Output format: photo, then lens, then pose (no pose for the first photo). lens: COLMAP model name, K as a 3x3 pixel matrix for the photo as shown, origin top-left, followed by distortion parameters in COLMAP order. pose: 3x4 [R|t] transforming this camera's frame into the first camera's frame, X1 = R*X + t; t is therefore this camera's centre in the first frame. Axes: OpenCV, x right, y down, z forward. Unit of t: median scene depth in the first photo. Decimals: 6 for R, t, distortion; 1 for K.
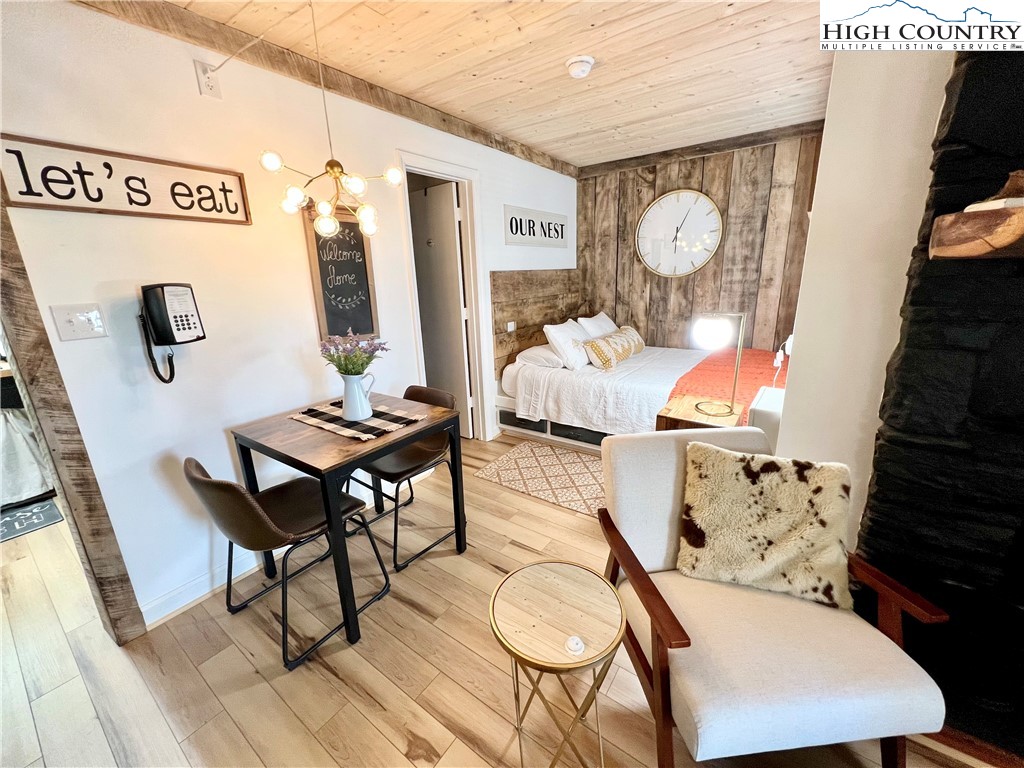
lens RADIAL K [[406.4, 0, 509.9], [0, 406.4, 382.8], [0, 0, 1]] dist [-0.001603, -0.000046]
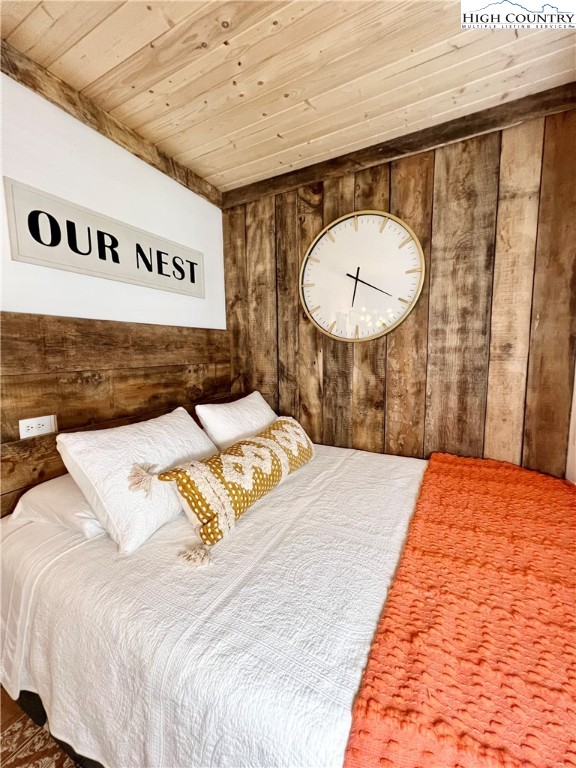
lens RADIAL K [[304.8, 0, 290.4], [0, 304.8, 382.8], [0, 0, 1]] dist [-0.001603, -0.000046]
pose [[0.989579, 0.010626, 0.143600, 0.253460], [0.012514, 0.987154, -0.159283, -0.130585], [-0.143448, 0.159420, 0.976733, 0.603728]]
